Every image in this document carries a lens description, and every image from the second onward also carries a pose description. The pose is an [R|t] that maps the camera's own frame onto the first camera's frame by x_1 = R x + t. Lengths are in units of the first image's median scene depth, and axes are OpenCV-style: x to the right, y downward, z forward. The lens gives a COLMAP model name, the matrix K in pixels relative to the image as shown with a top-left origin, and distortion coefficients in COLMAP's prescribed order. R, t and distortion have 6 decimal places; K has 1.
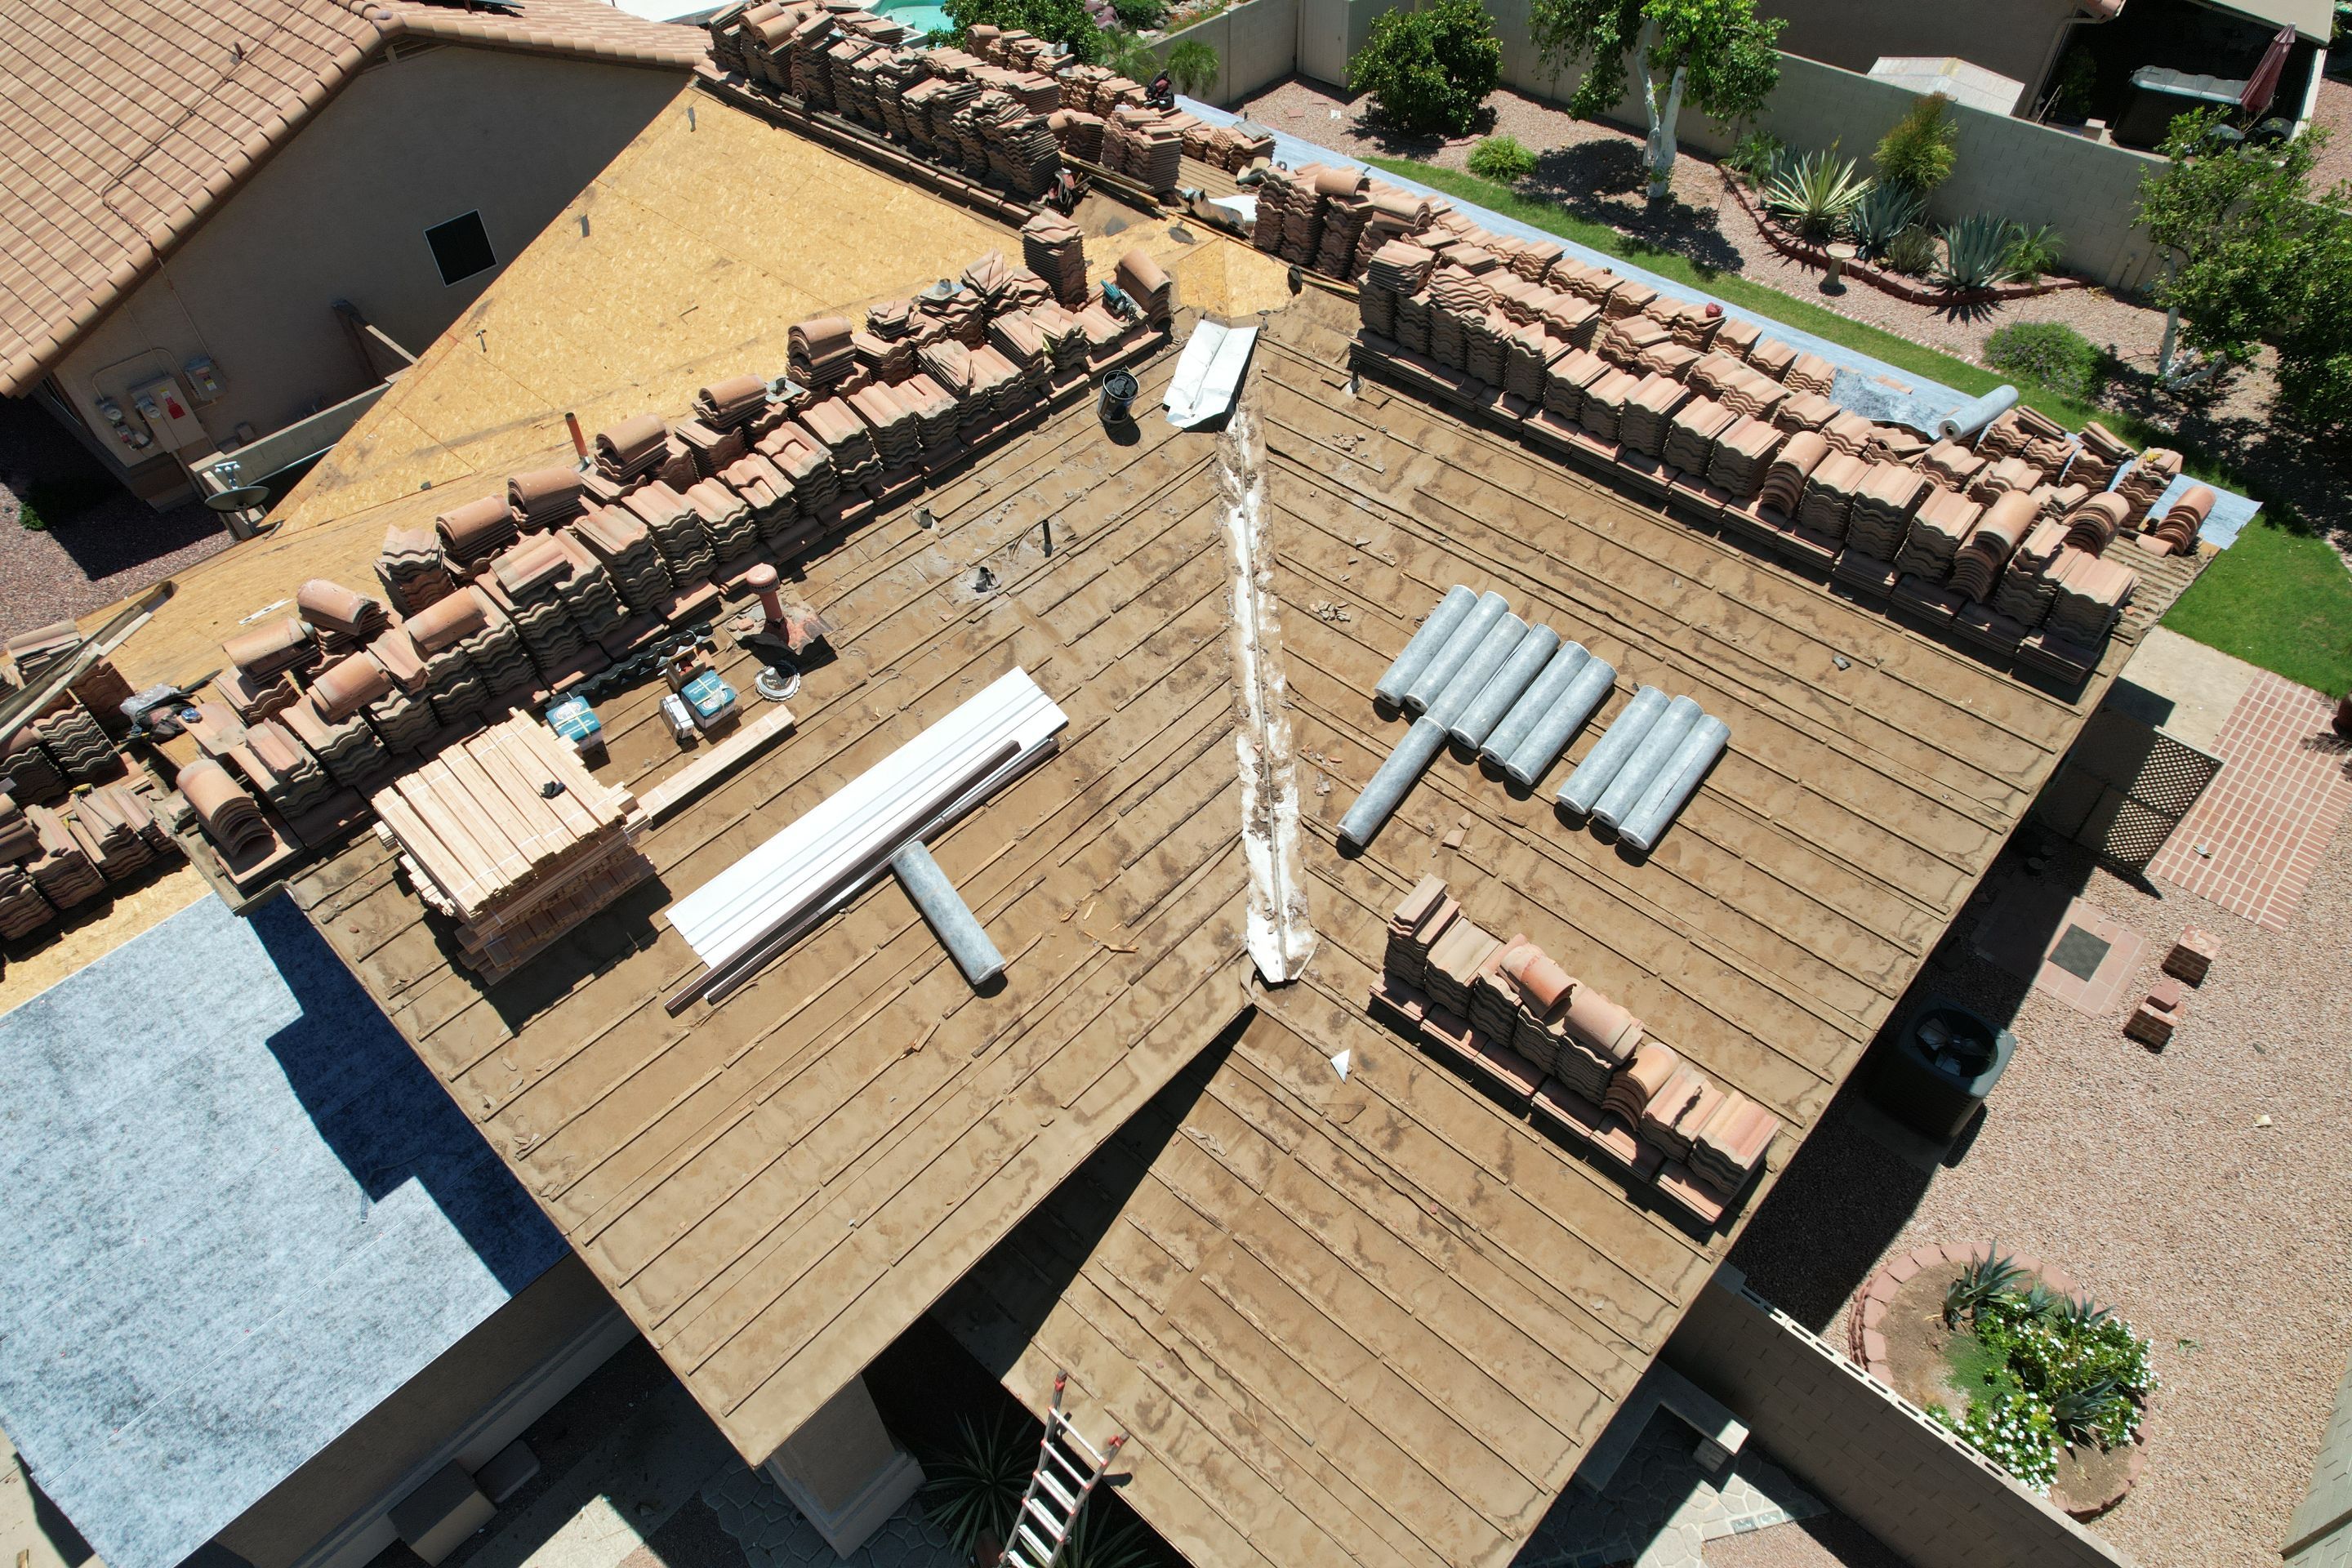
lens RADIAL K [[1504.5, 0, 1168.1], [0, 1504.5, 785.3], [0, 0, 1]] dist [-0.064796, 0.051610]
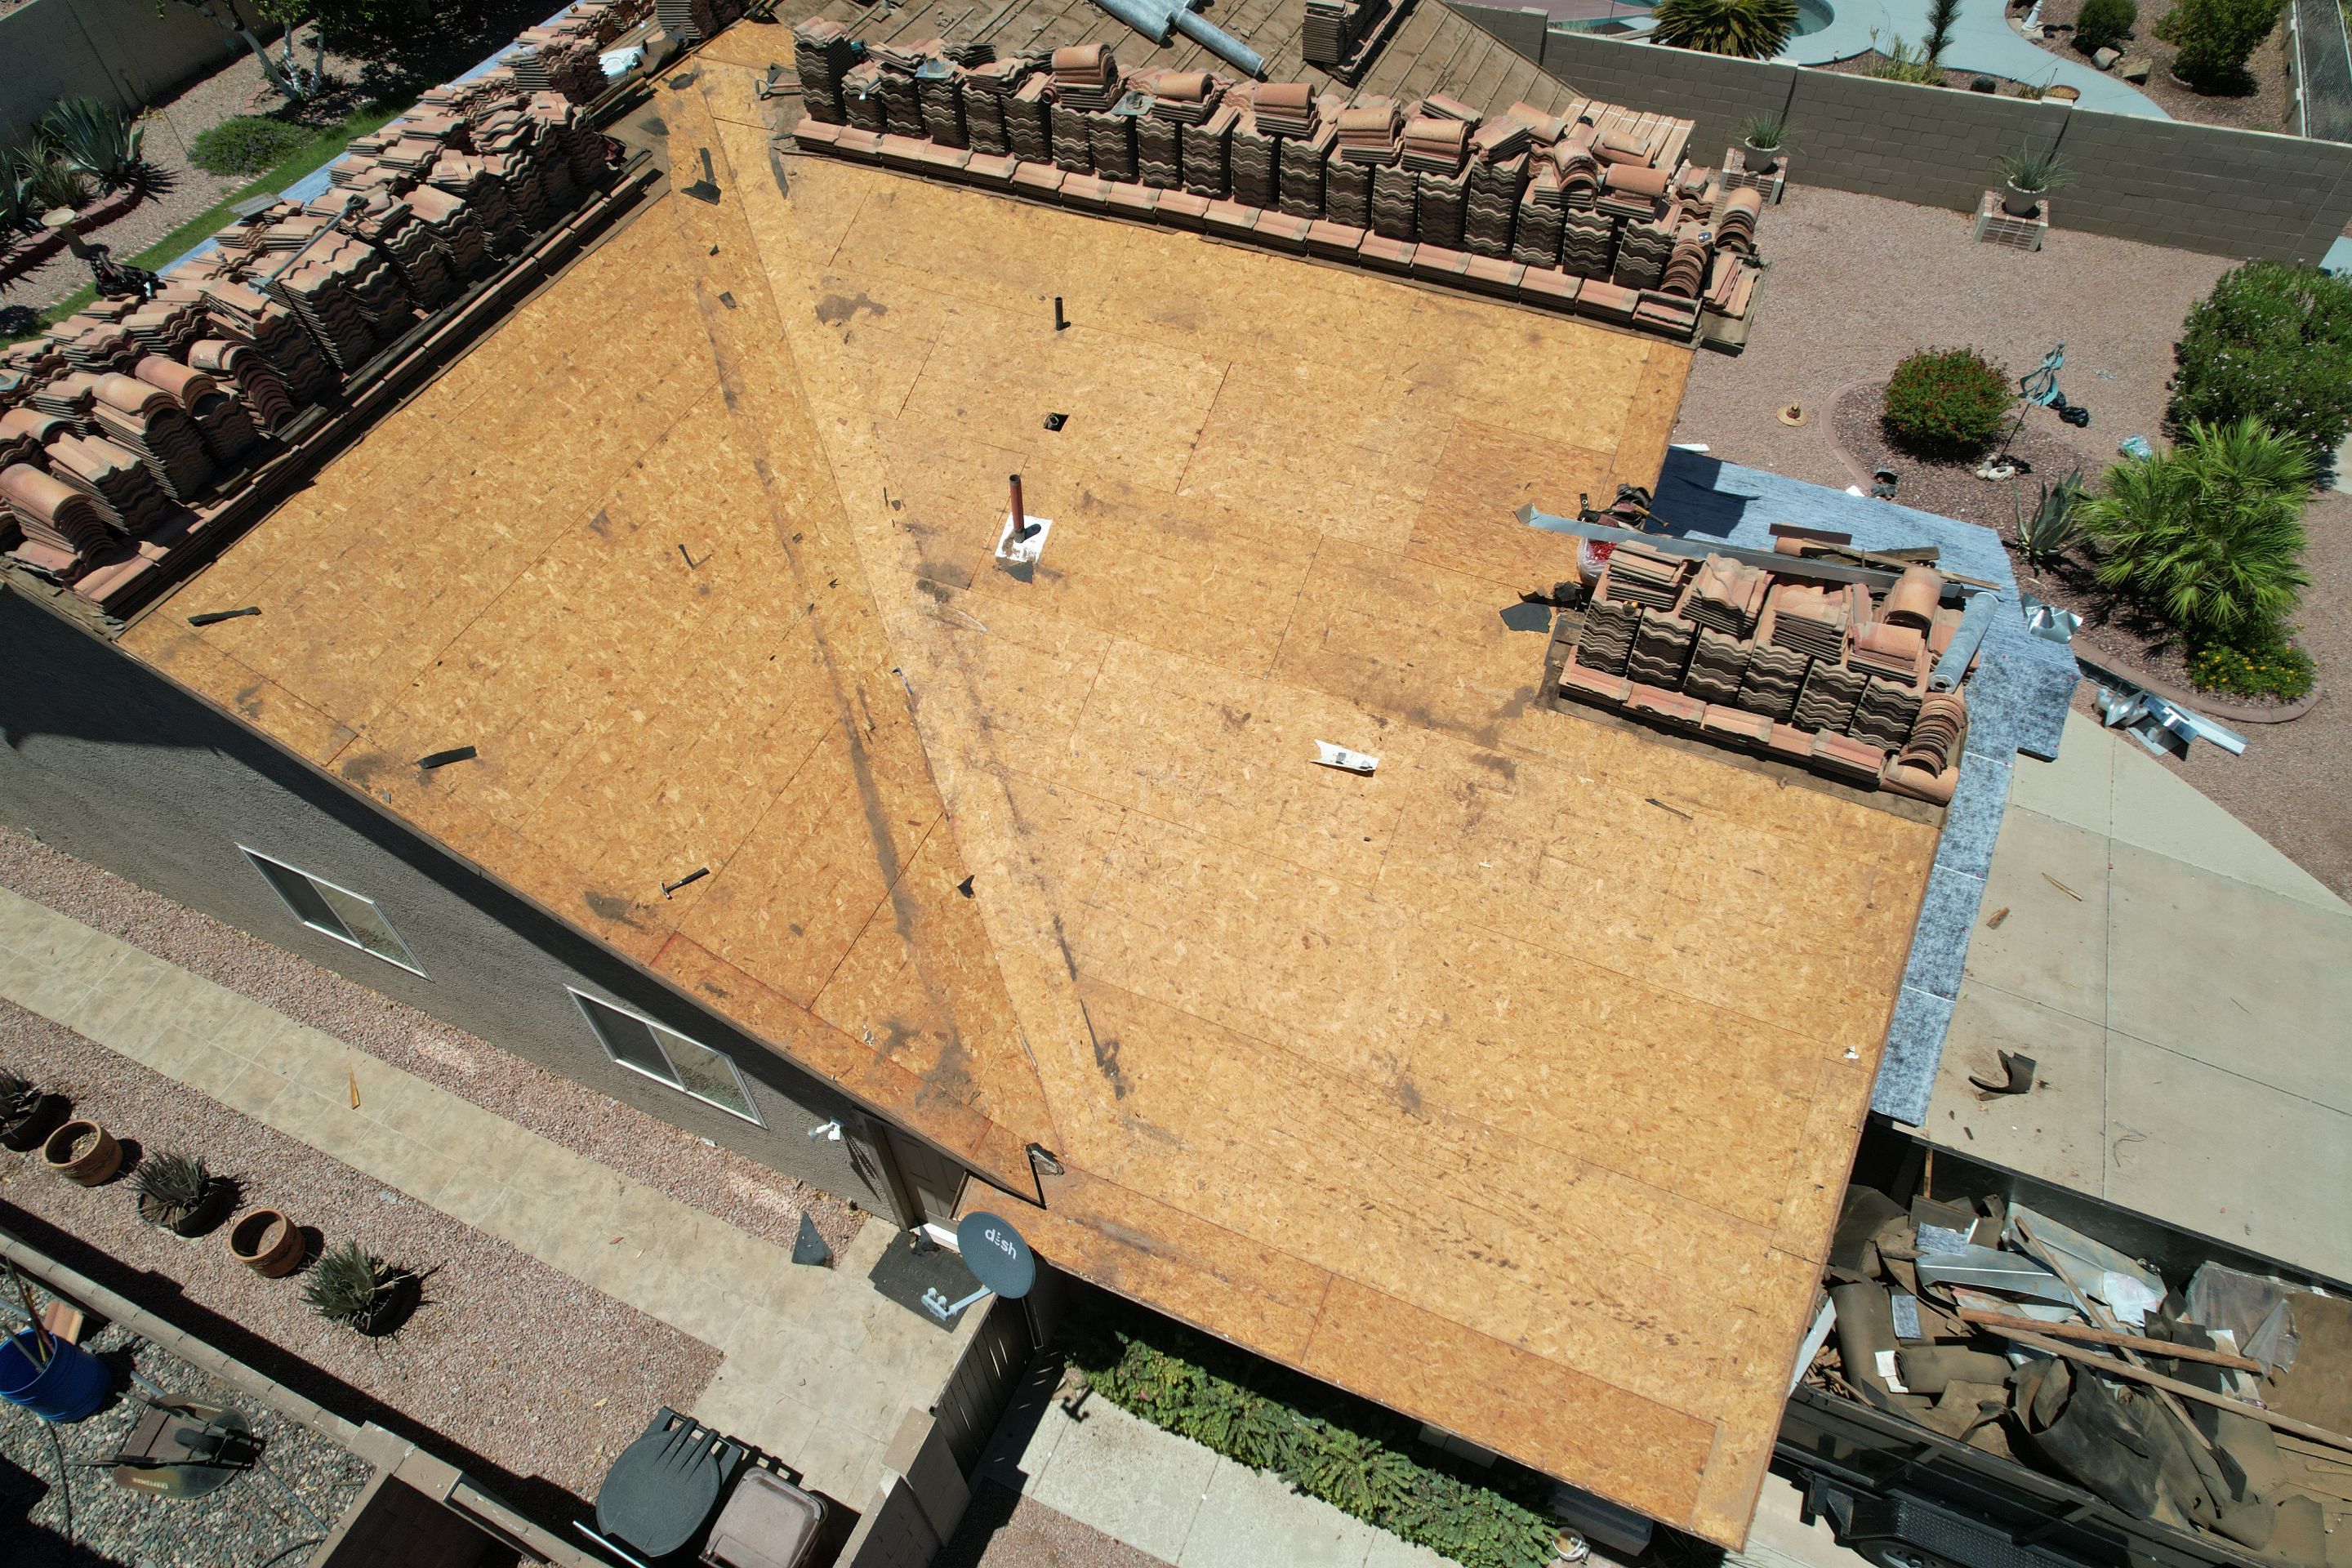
lens RADIAL K [[1504.5, 0, 1170.1], [0, 1504.5, 772.7], [0, 0, 1]] dist [-0.064796, 0.051610]
pose [[-0.327665, -0.712582, 0.620373, -1.284383], [0.709400, 0.248121, 0.659687, -0.841832], [-0.624009, 0.656249, 0.424206, 0.862229]]
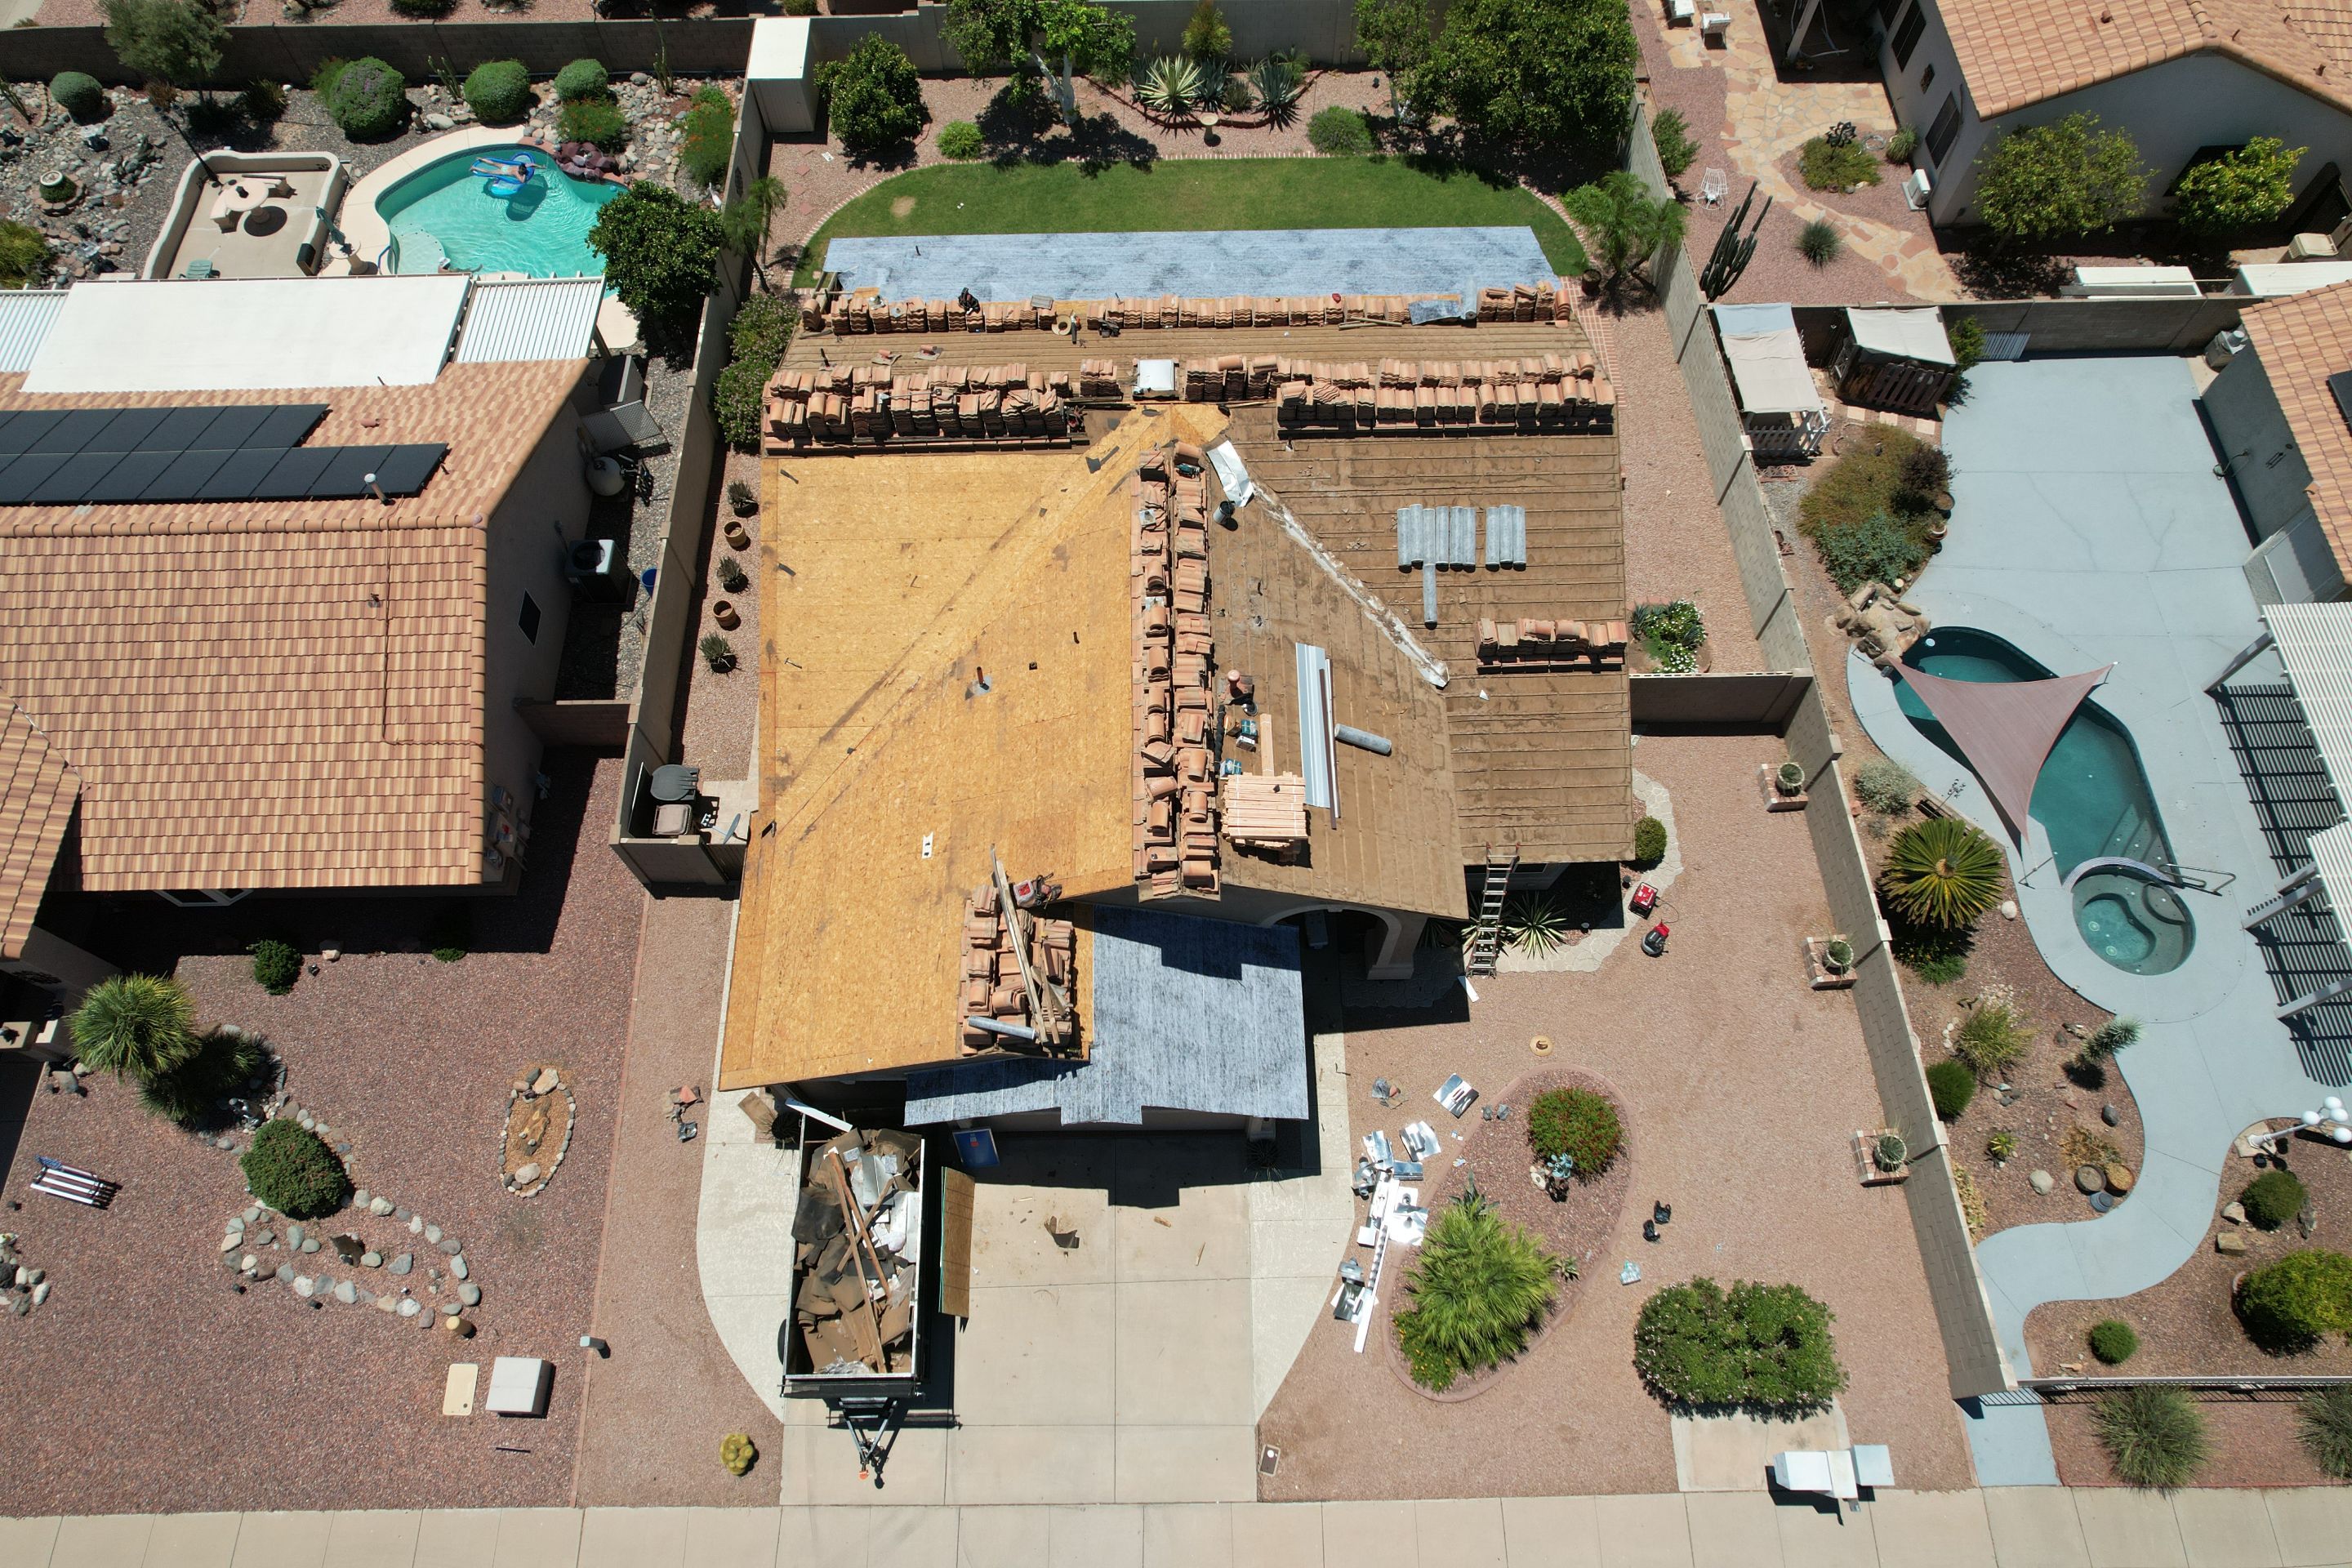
lens RADIAL K [[1504.5, 0, 1177.8], [0, 1504.5, 784.1], [0, 0, 1]] dist [-0.064796, 0.051610]
pose [[0.722710, -0.613846, 0.317621, -1.126047], [0.504910, 0.782730, 0.363868, -0.863164], [-0.471971, -0.102600, 0.875624, -1.008201]]
